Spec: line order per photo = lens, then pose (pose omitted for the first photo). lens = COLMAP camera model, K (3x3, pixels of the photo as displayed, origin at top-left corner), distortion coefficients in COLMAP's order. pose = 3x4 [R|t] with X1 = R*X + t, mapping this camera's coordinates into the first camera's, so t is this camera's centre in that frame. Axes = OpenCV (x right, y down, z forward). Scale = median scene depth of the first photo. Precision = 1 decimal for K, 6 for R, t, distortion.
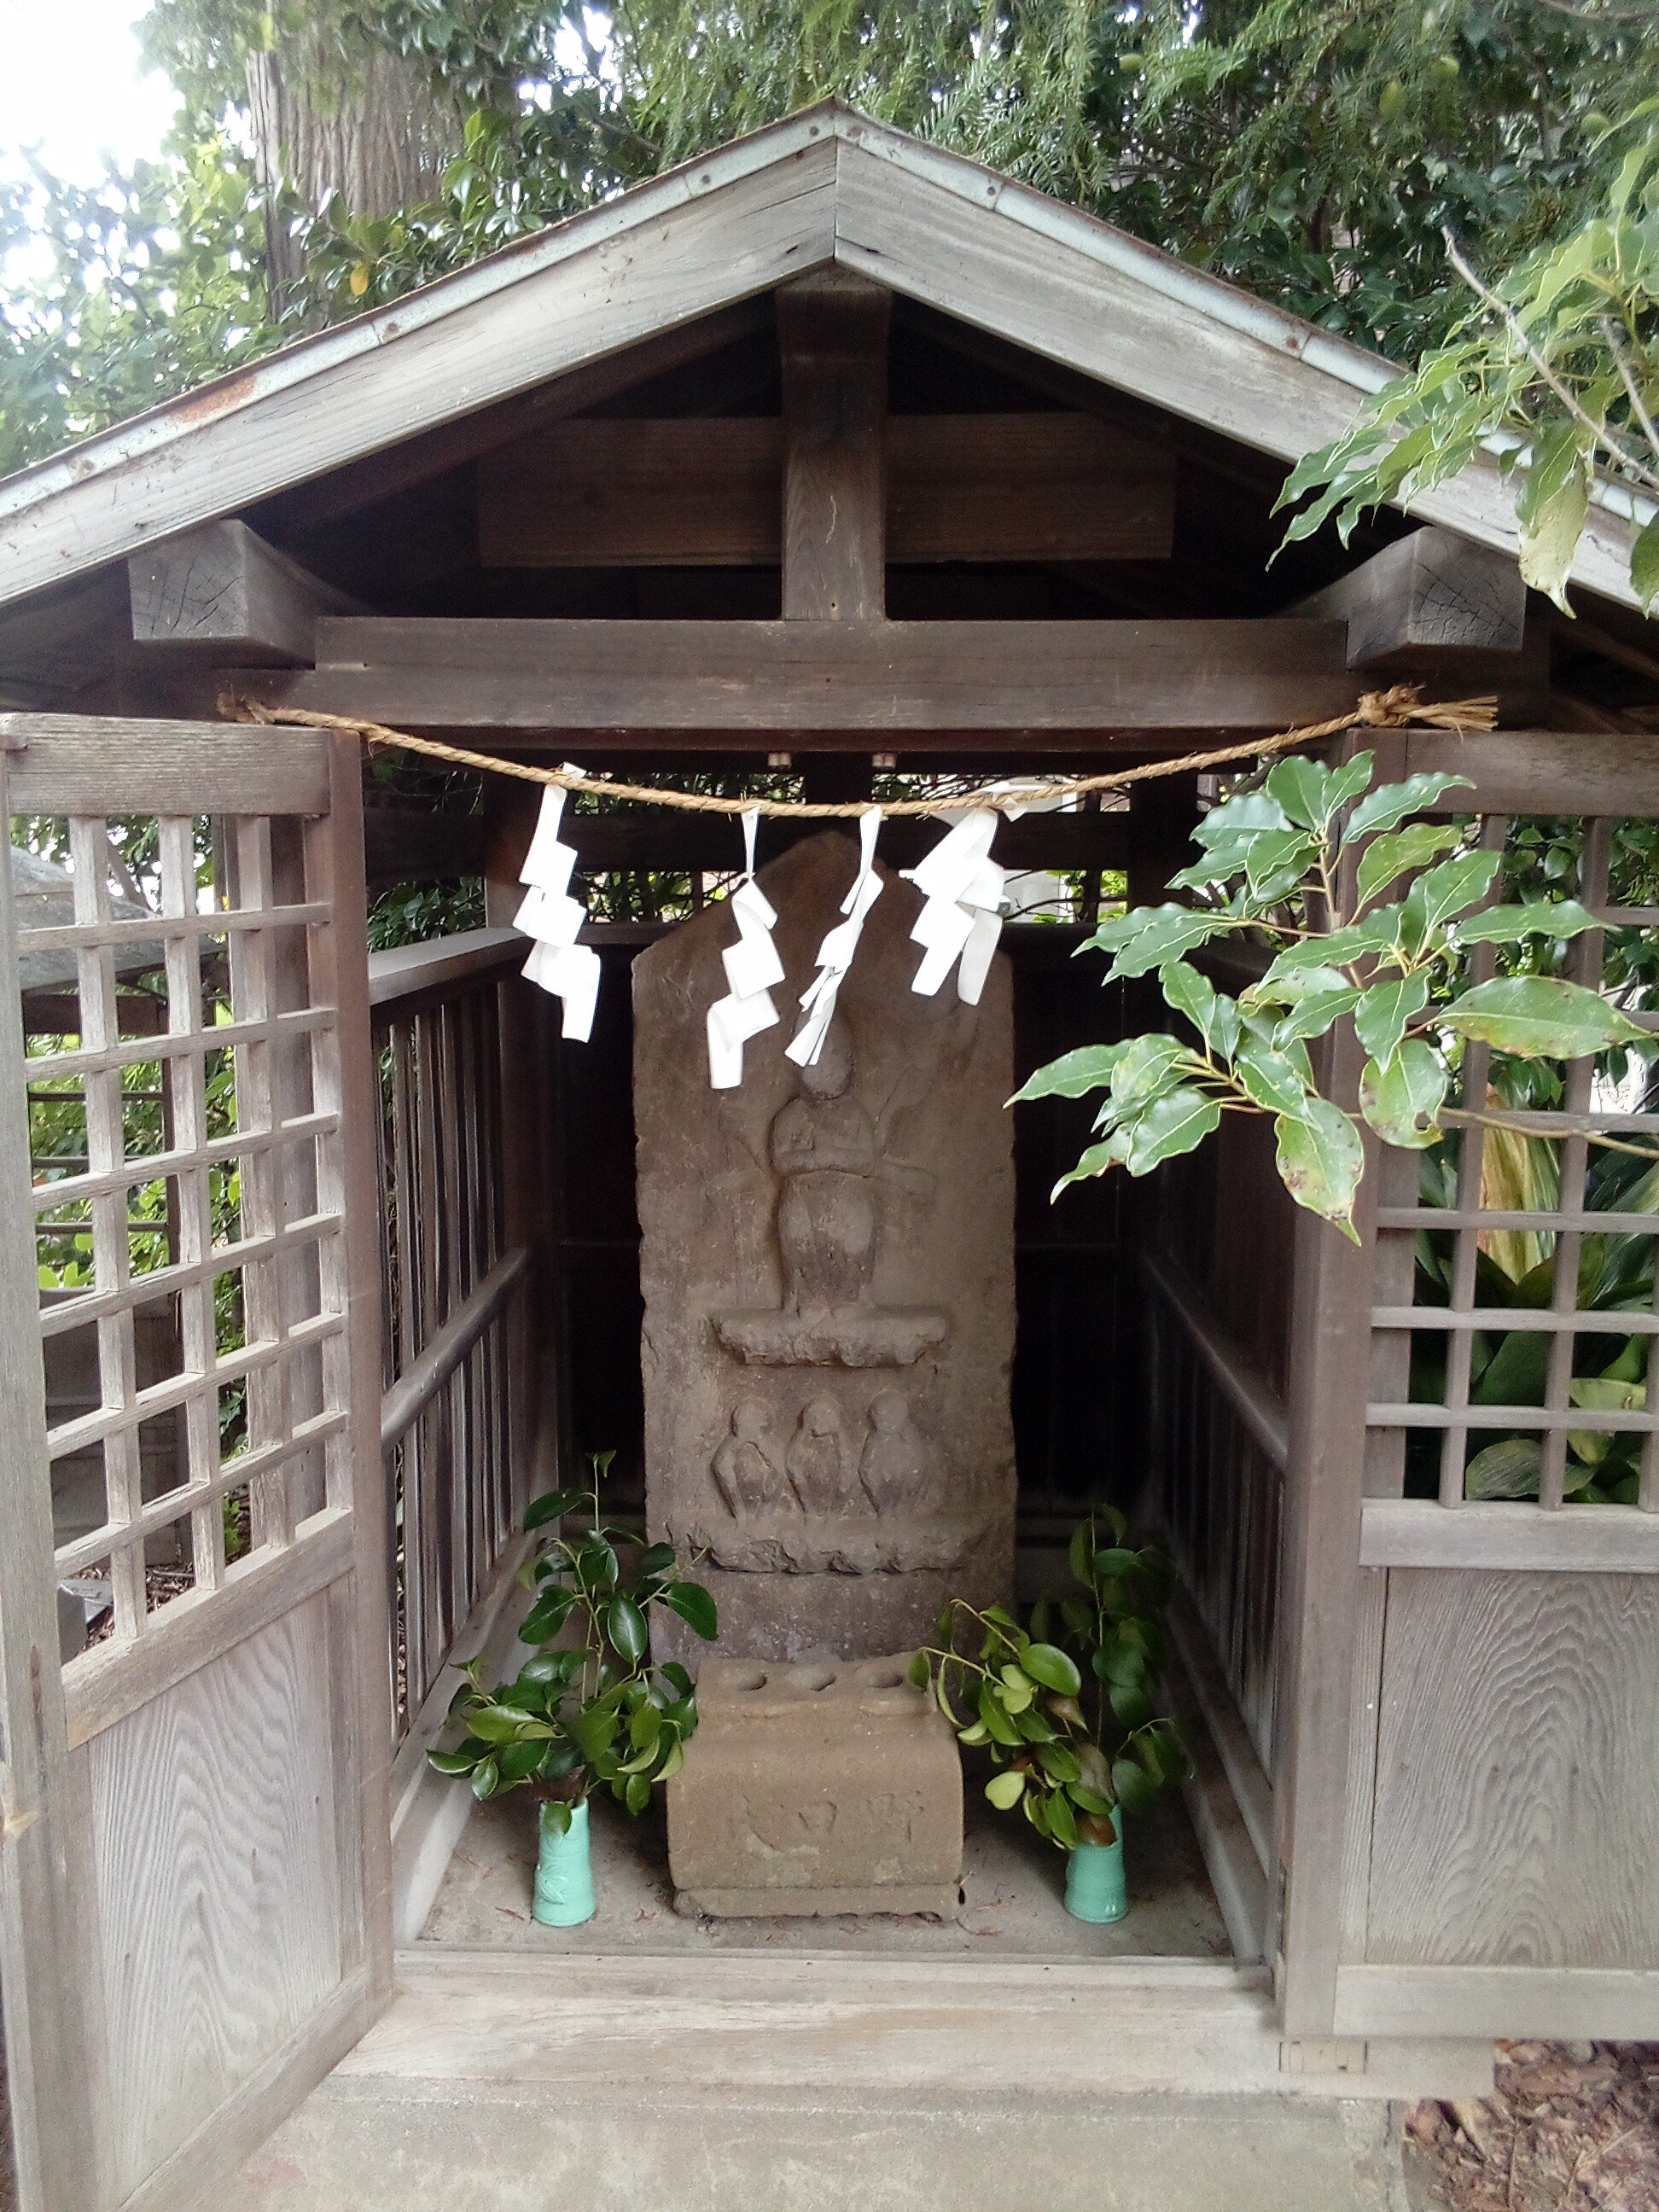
lens RADIAL K [[1808.5, 0, 829.5], [0, 1808.5, 1106.0], [0, 0, 1]] dist [0.095939, -0.156690]
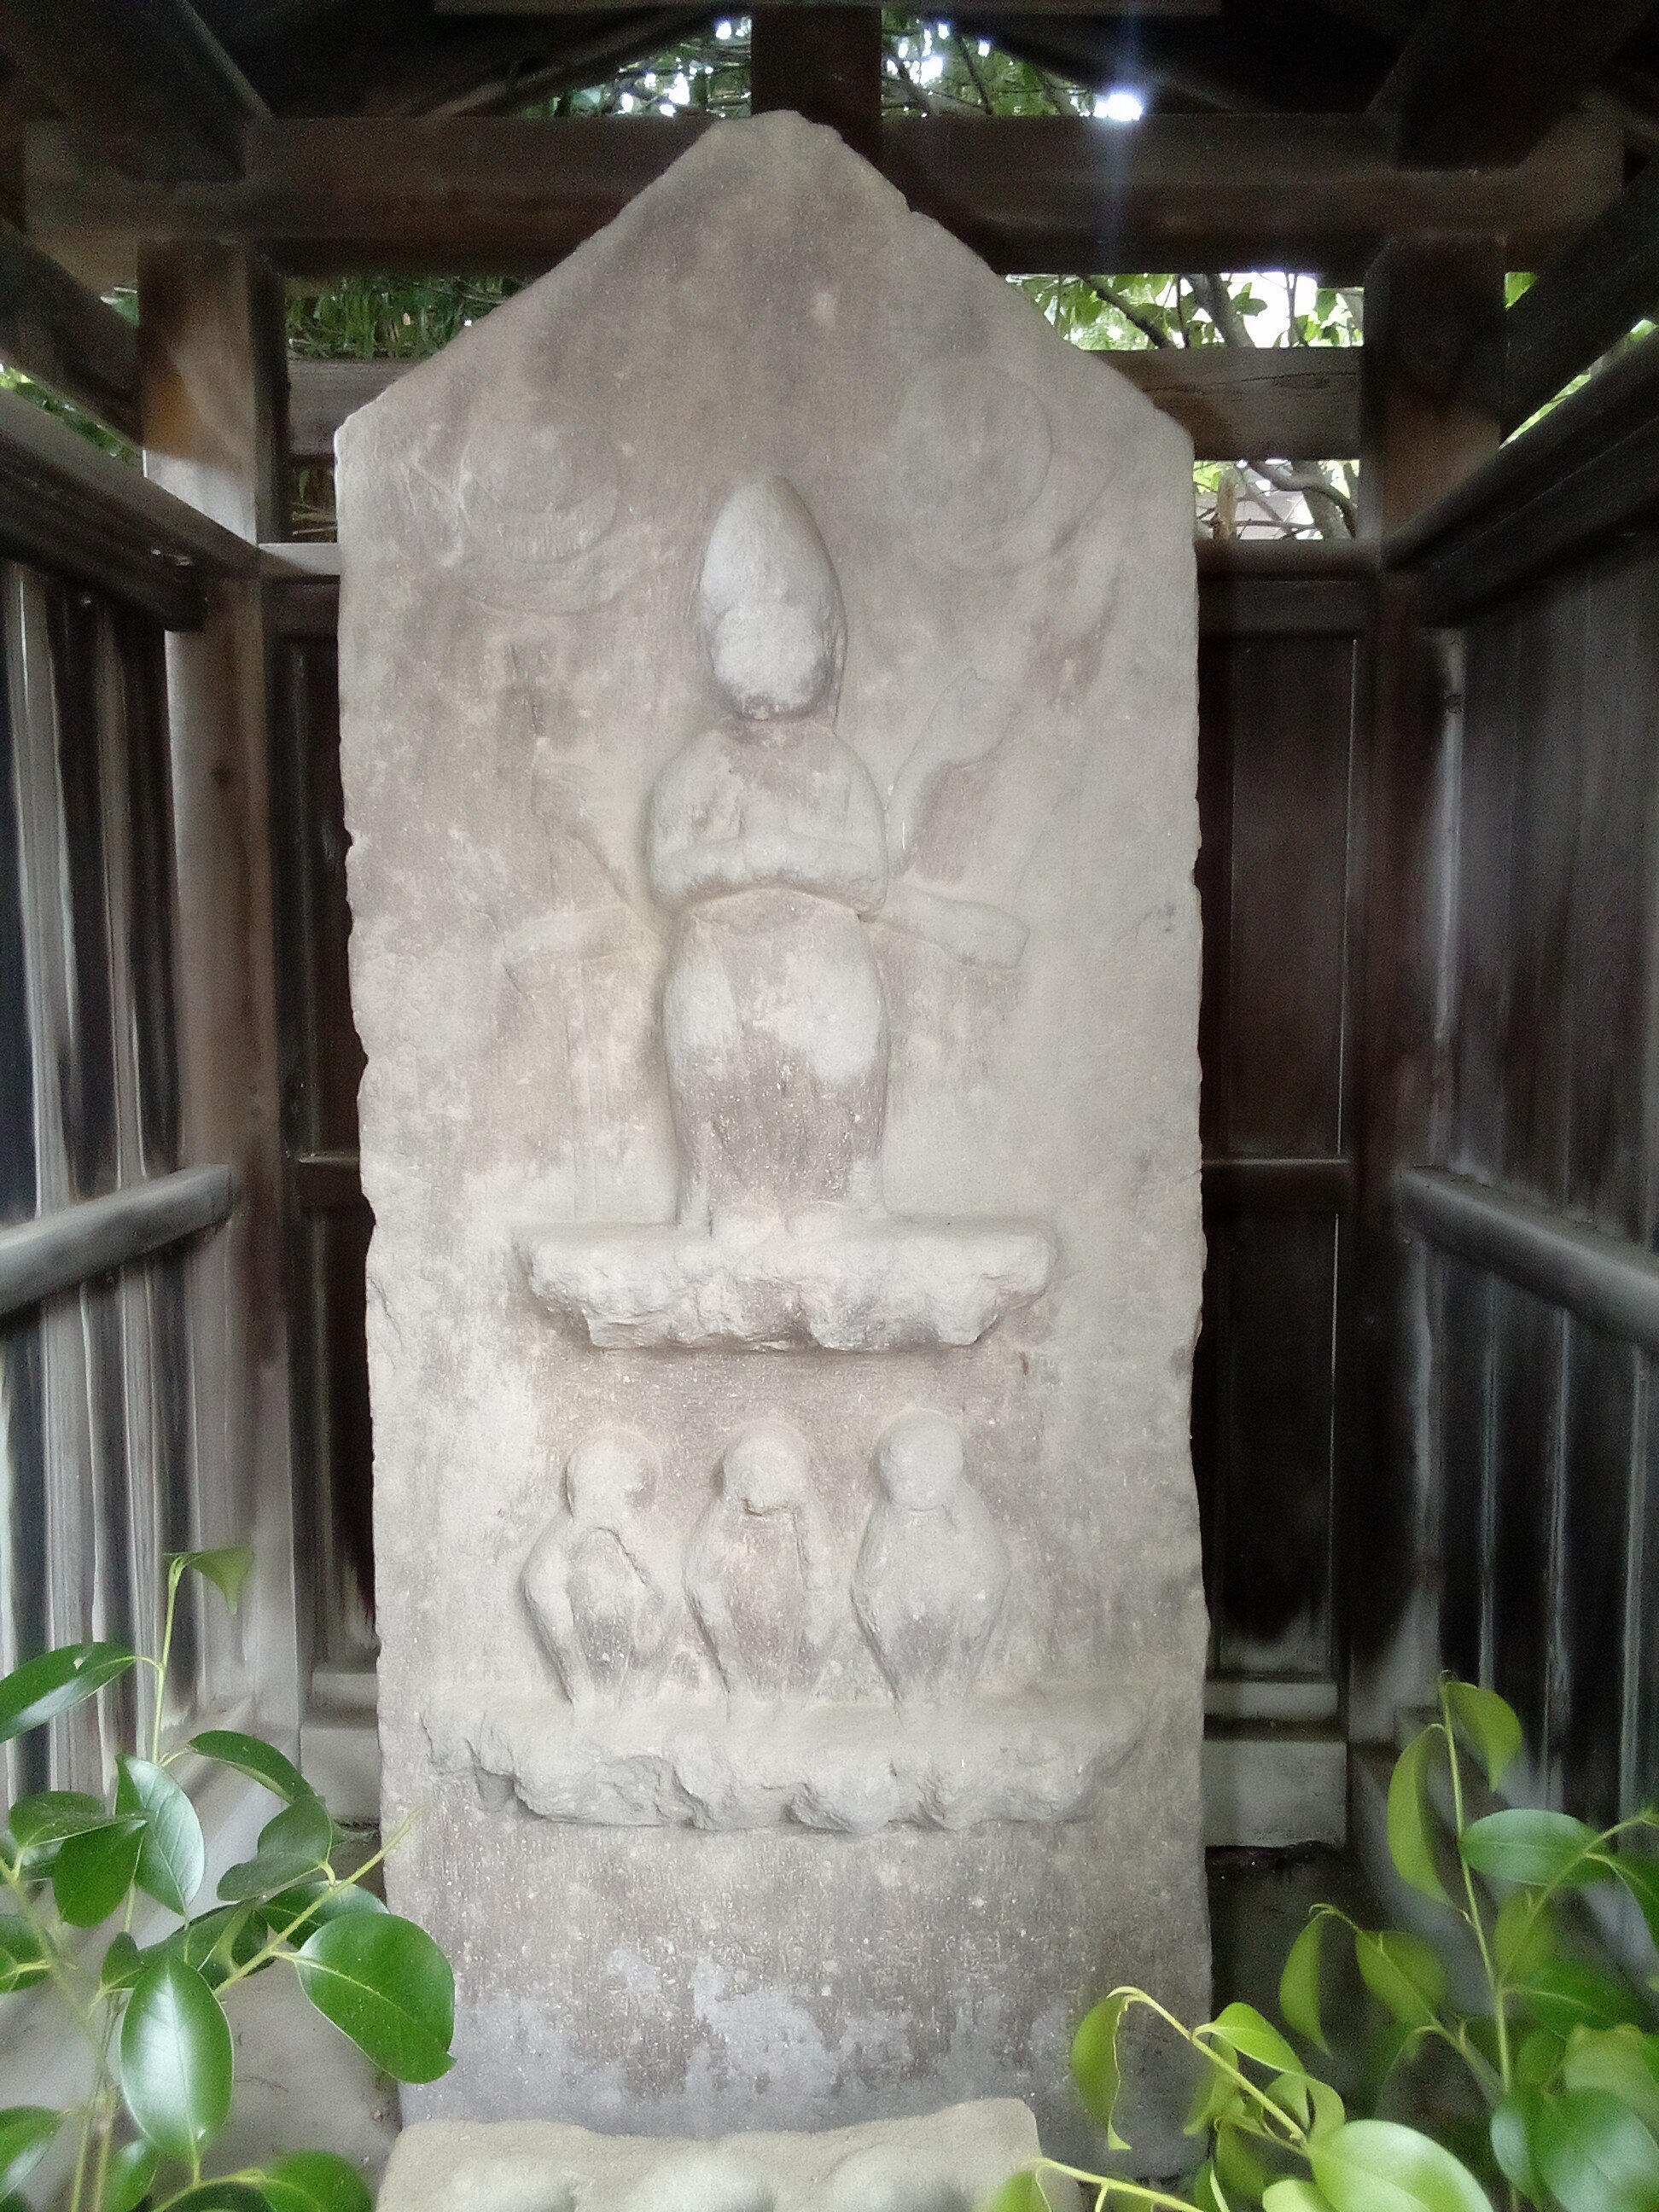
lens RADIAL K [[1808.5, 0, 829.5], [0, 1808.5, 1106.0], [0, 0, 1]] dist [0.095939, -0.156690]
pose [[0.999940, -0.001612, -0.010793, 0.015866], [0.000993, 0.998366, -0.057129, 0.108344], [0.010867, 0.057115, 0.998308, 0.554502]]
